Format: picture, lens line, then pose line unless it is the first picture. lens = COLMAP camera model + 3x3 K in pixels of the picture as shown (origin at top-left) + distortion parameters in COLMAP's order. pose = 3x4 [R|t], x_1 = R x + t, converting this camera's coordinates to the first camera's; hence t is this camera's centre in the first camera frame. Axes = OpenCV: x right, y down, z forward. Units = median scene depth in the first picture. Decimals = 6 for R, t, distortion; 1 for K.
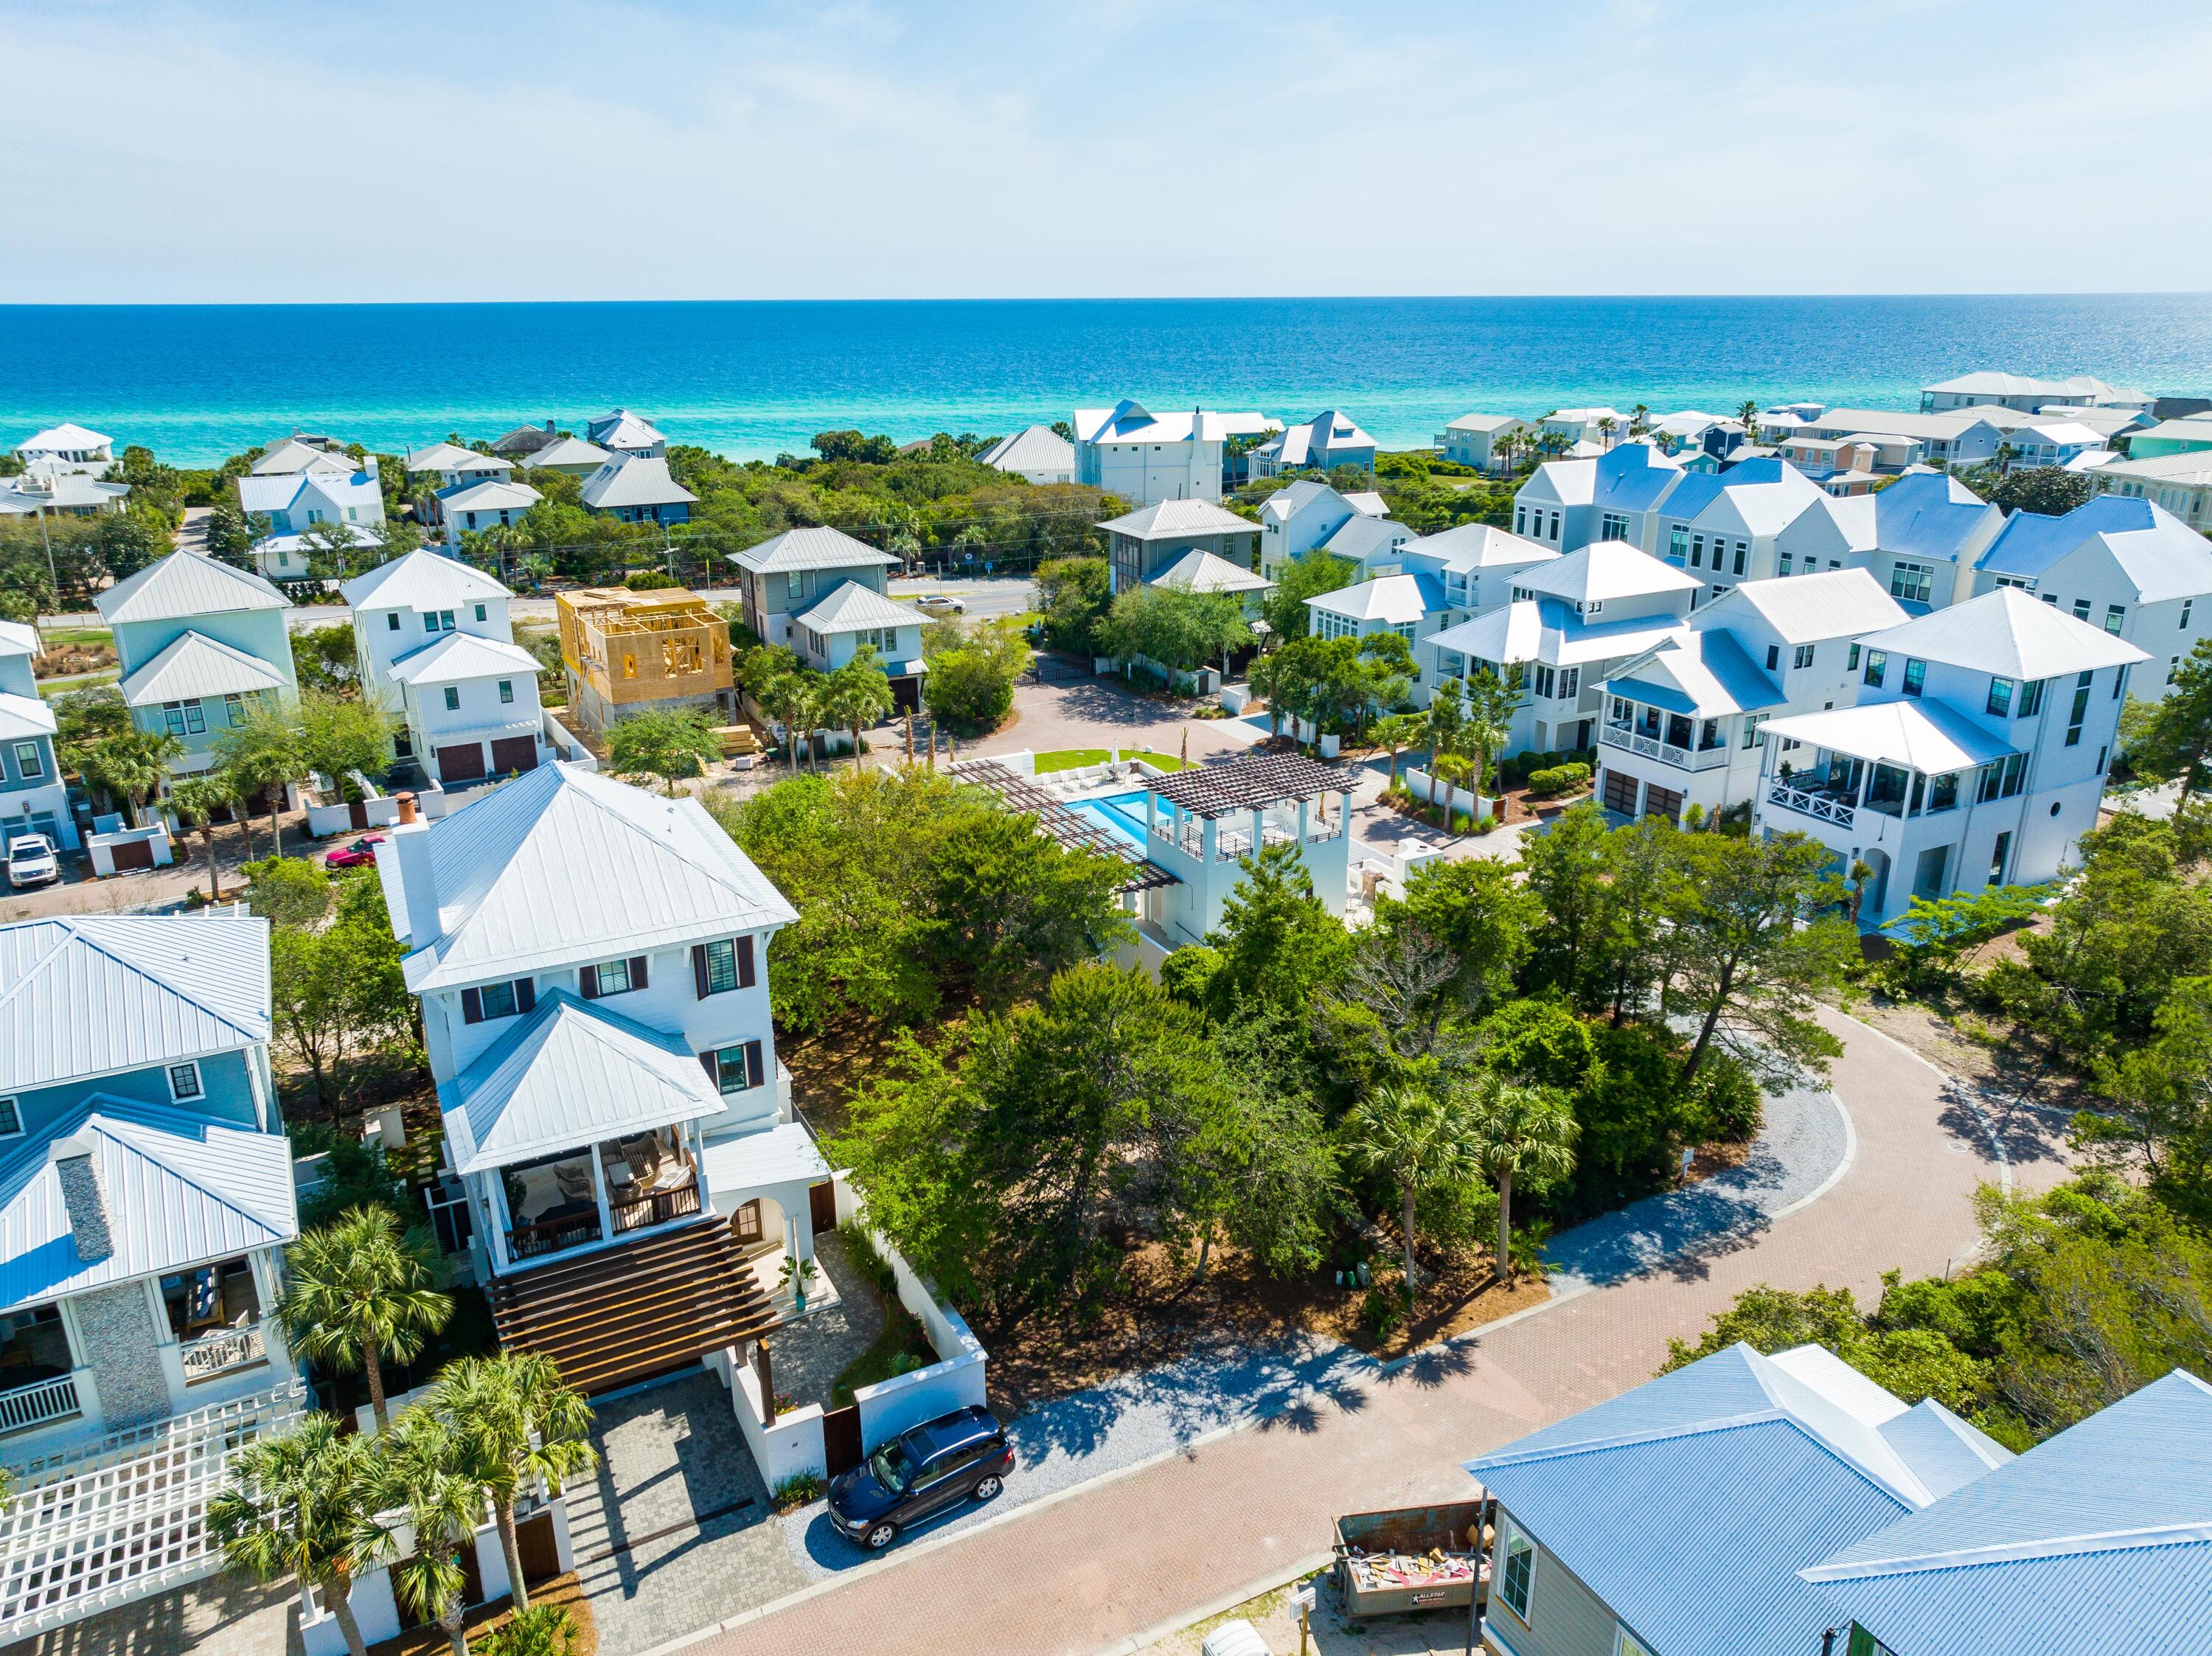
lens RADIAL K [[1542.9, 0, 1107.4], [0, 1542.9, 838.5], [0, 0, 1]] dist [-0.006718, 0.006259]
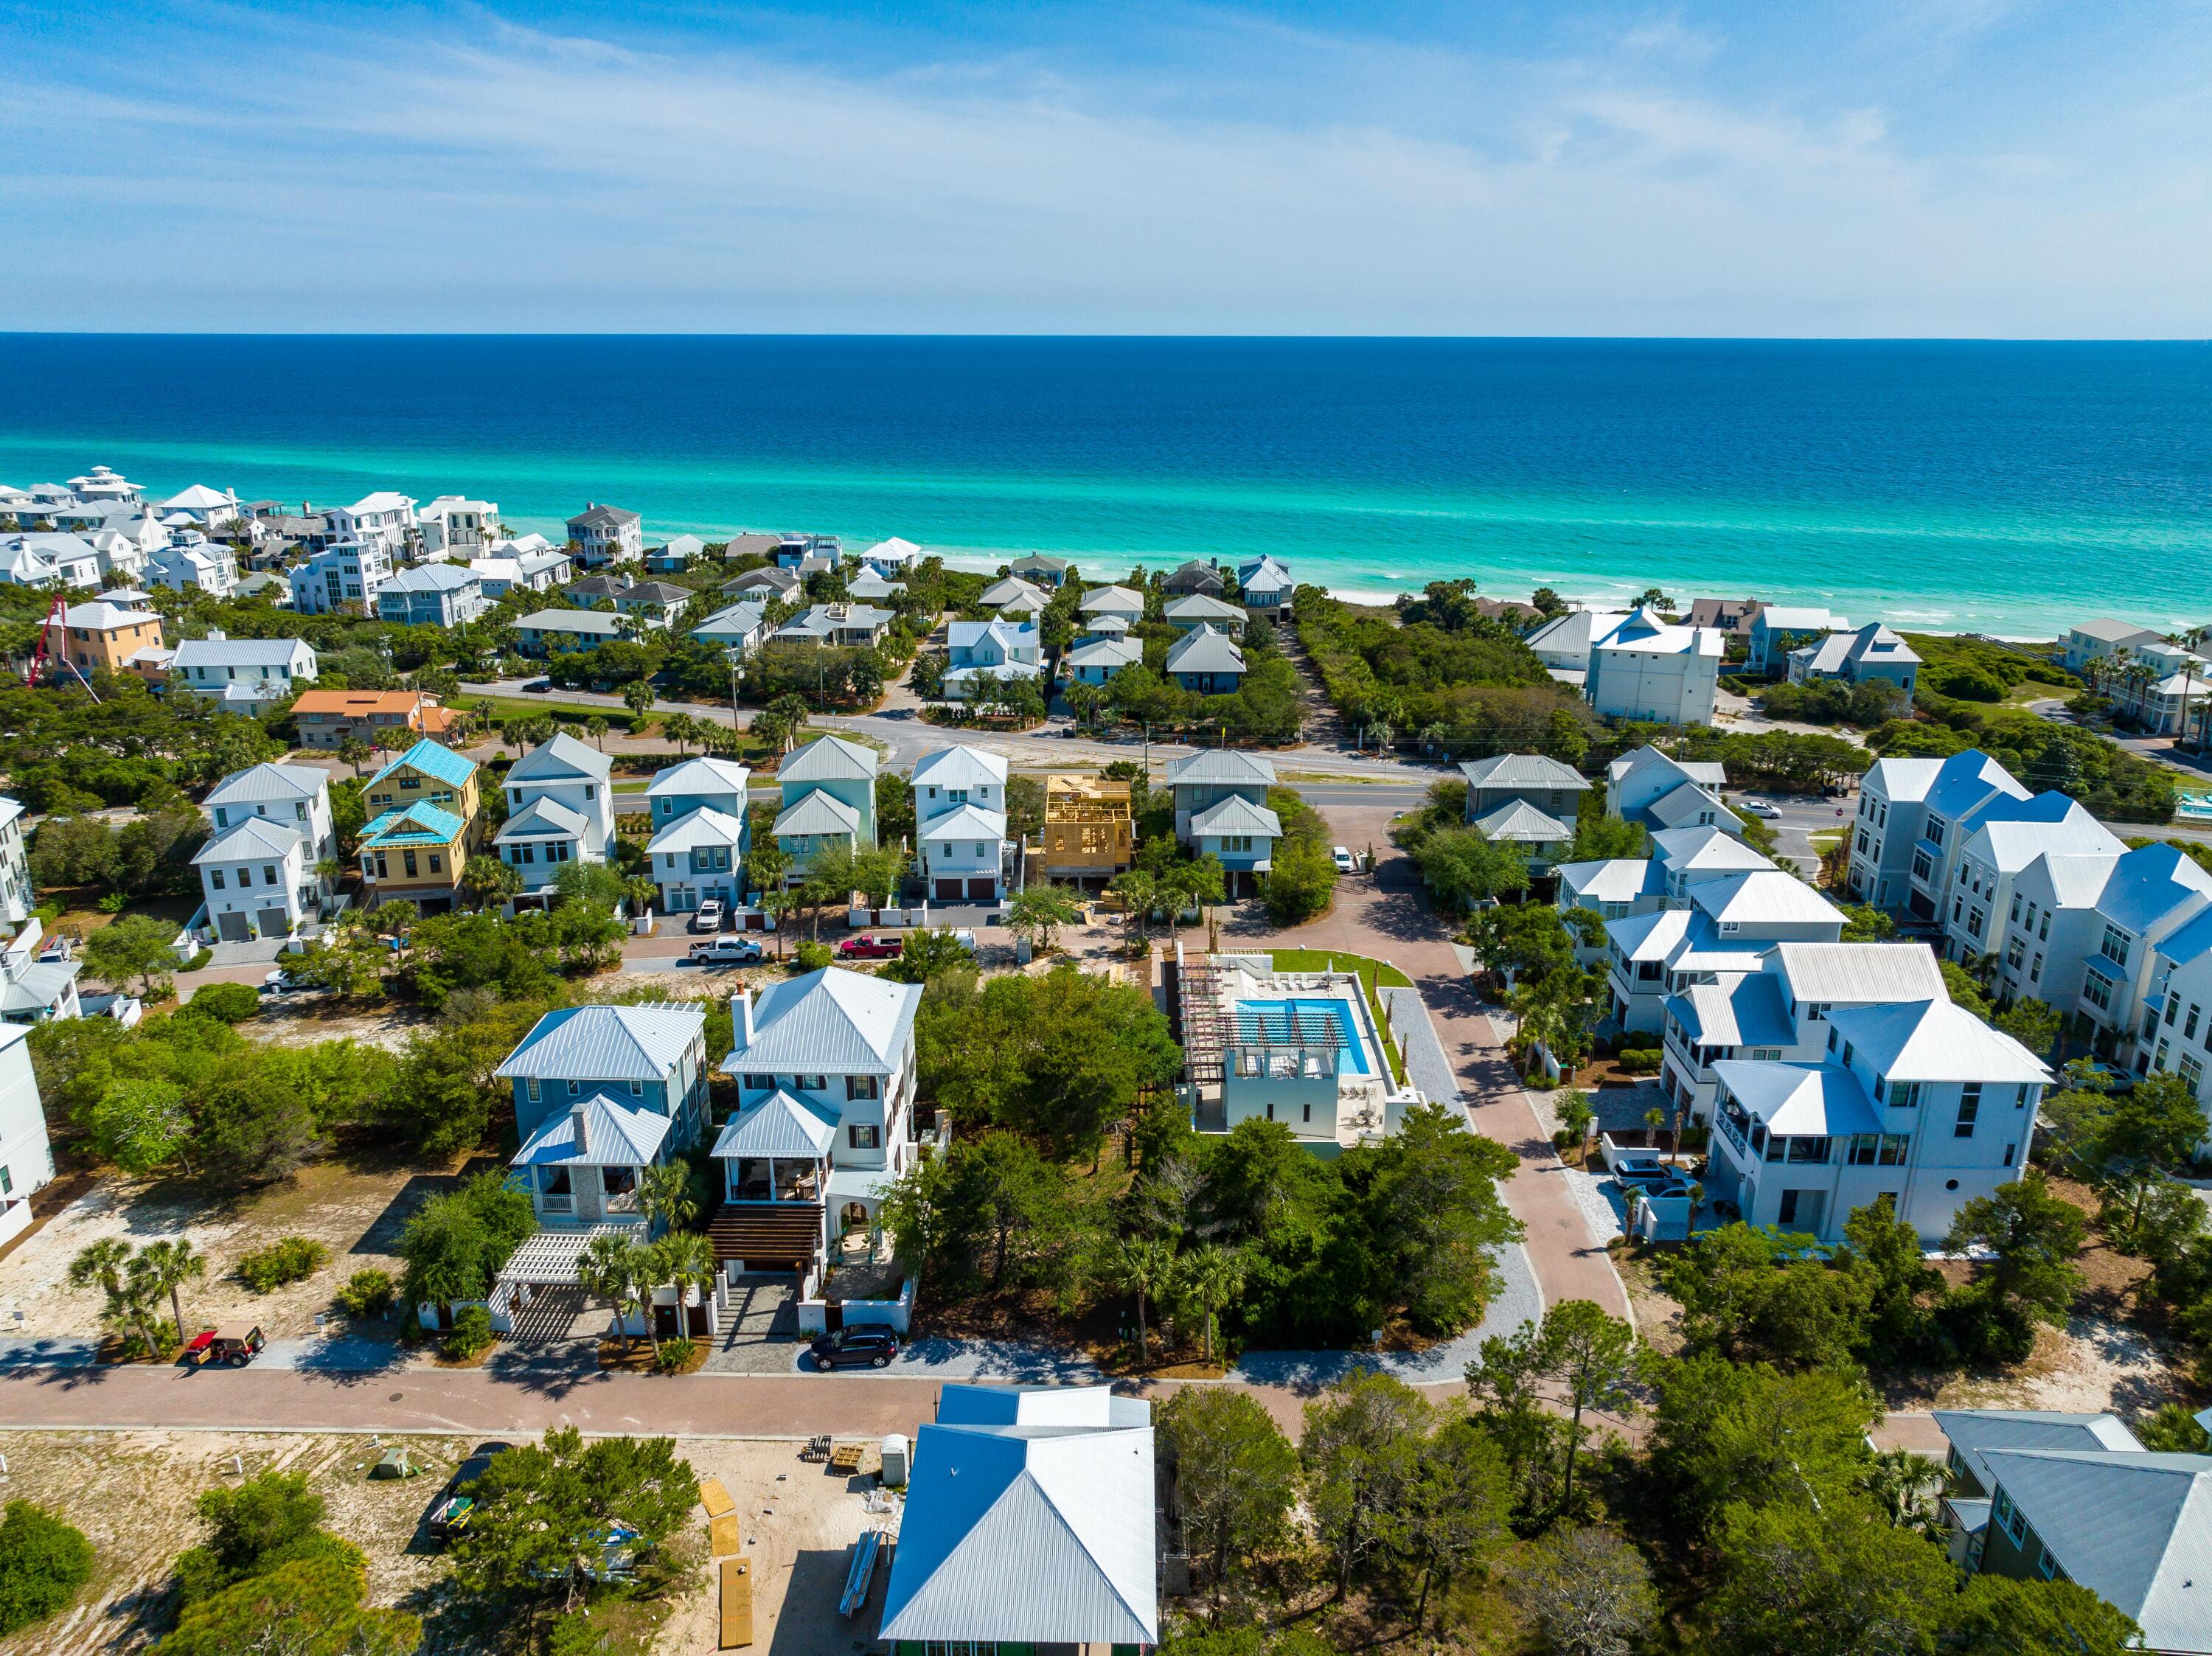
lens RADIAL K [[1542.9, 0, 1103.9], [0, 1542.9, 834.5], [0, 0, 1]] dist [-0.006718, 0.006259]
pose [[0.872481, 0.159115, -0.462017, 0.433690], [-0.168772, 0.985438, 0.020664, -0.161919], [0.458578, 0.059946, 0.886630, -0.325910]]
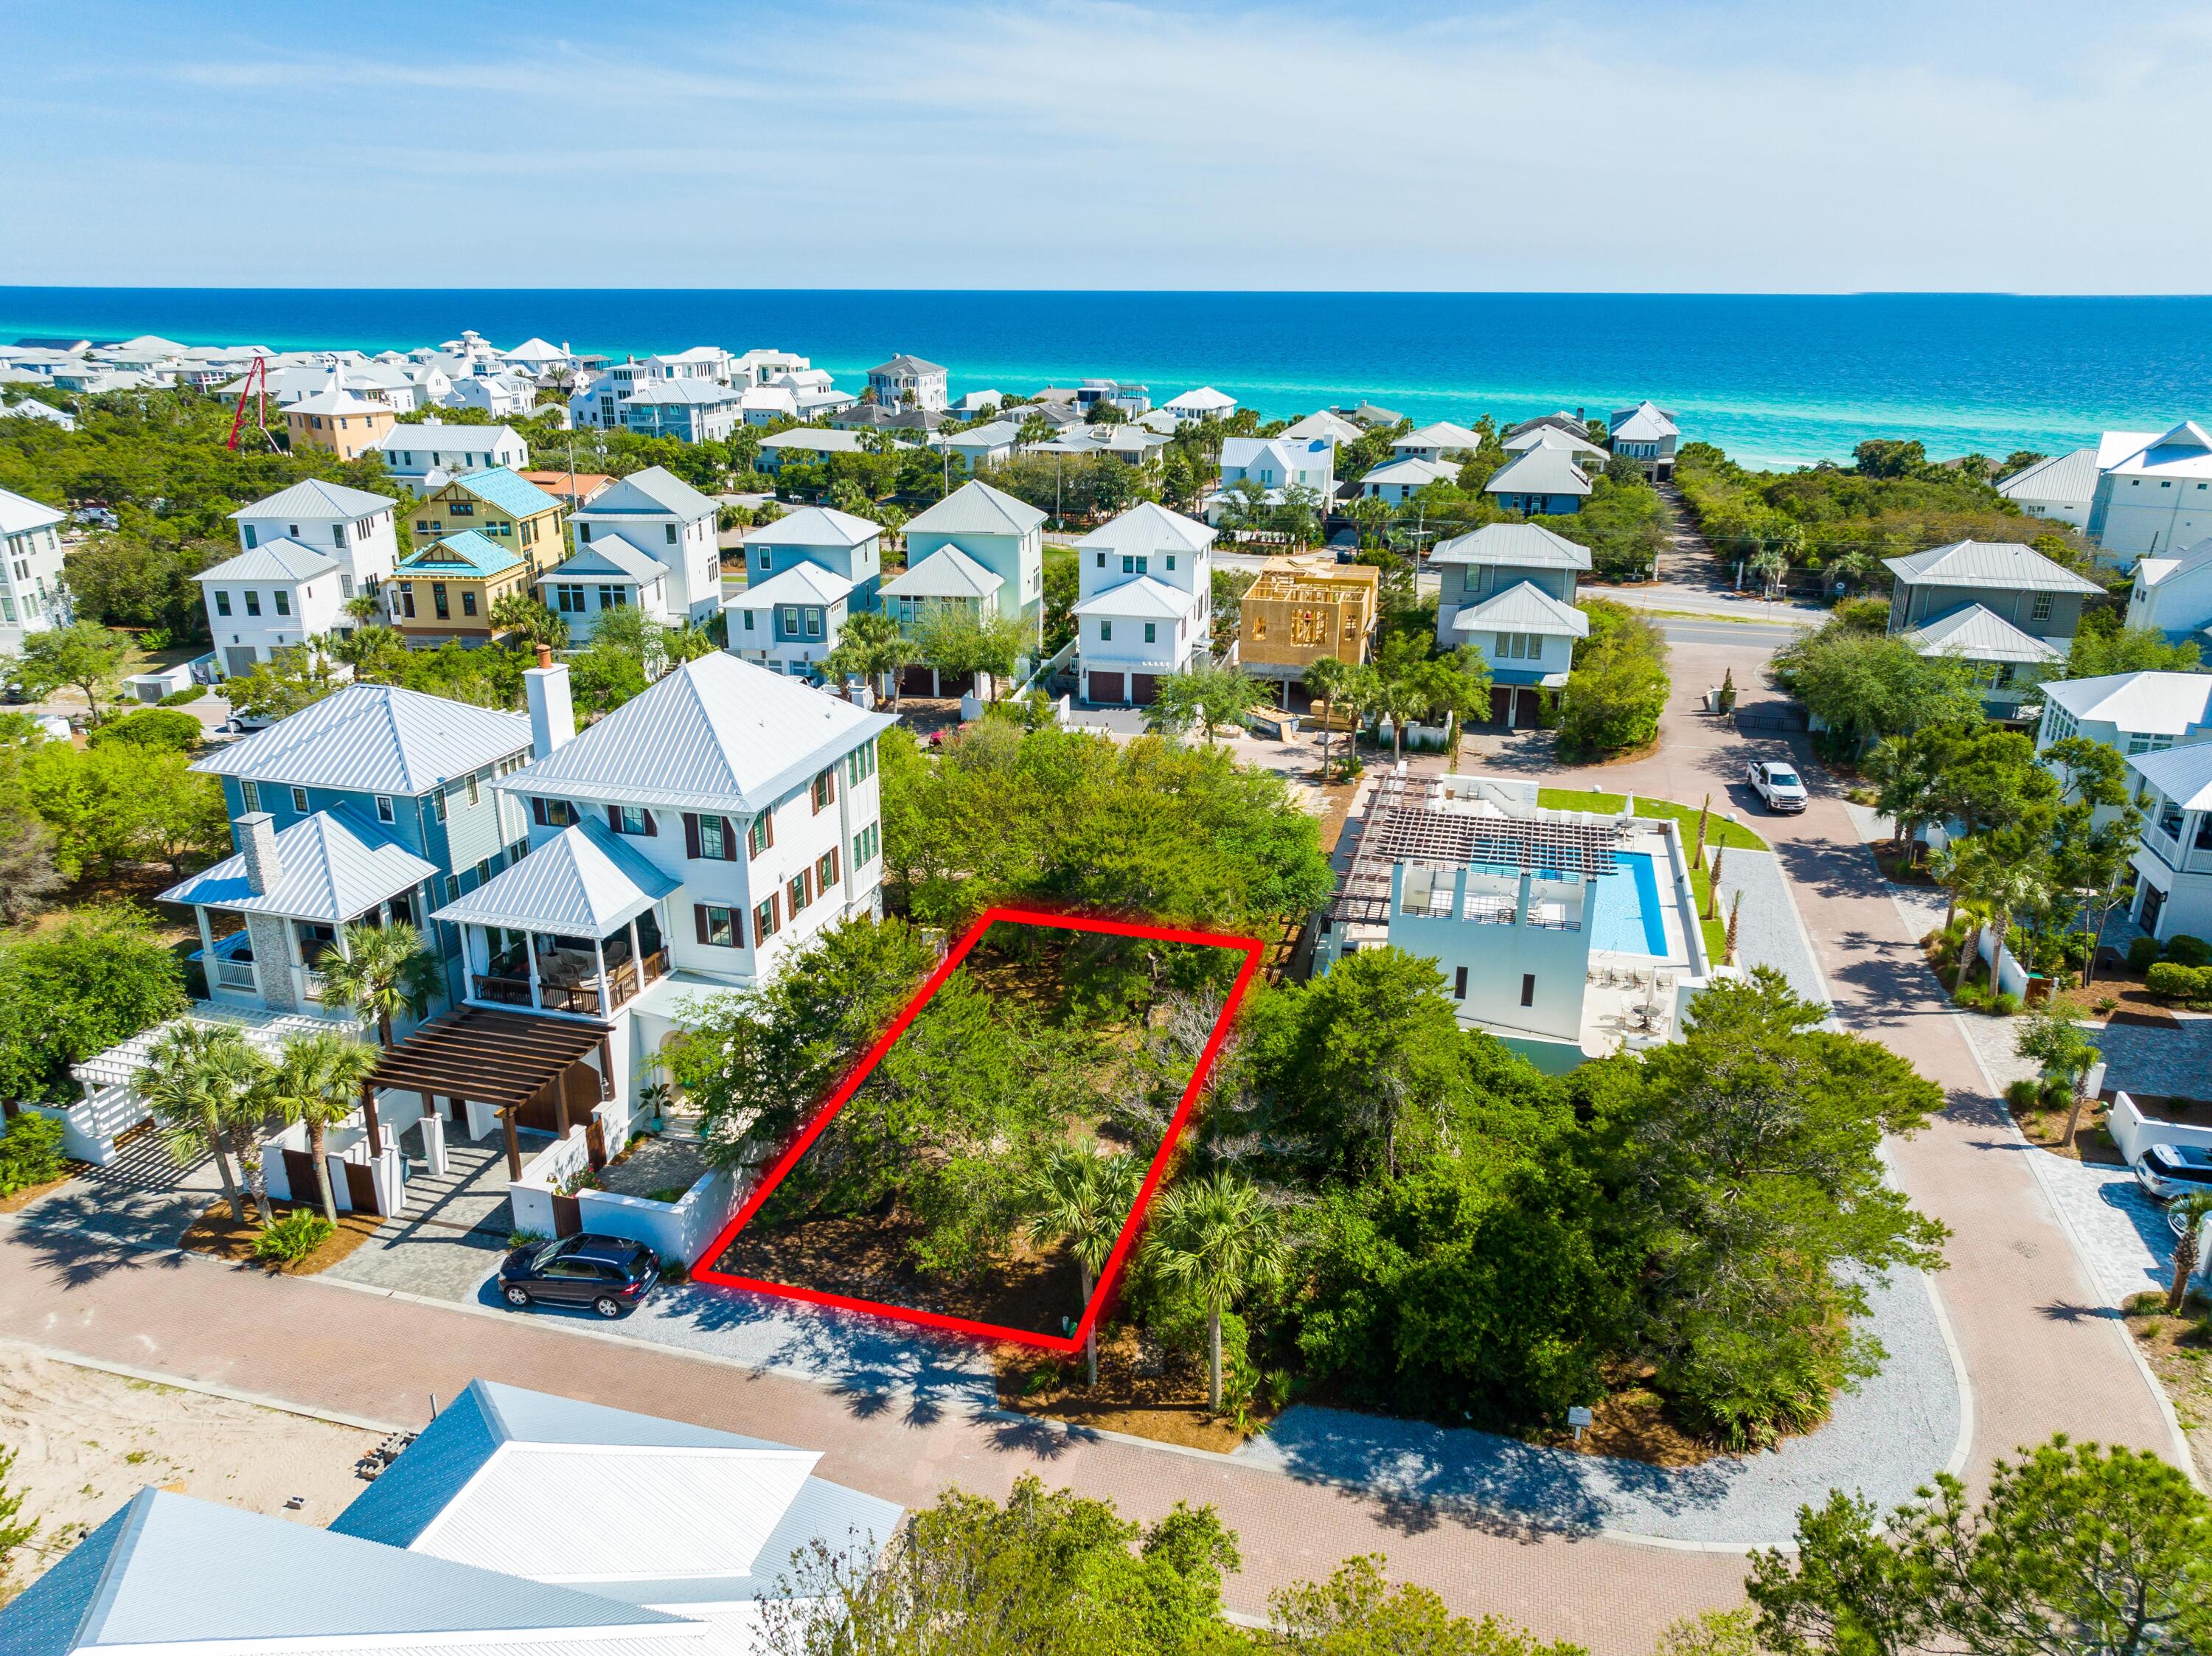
lens RADIAL K [[1542.9, 0, 1104.6], [0, 1542.9, 827.4], [0, 0, 1]] dist [-0.006718, 0.006259]
pose [[0.723713, 0.235240, -0.648770, 0.347076], [-0.236106, 0.967777, 0.087531, -0.047511], [0.648455, 0.089831, 0.755934, 0.135191]]
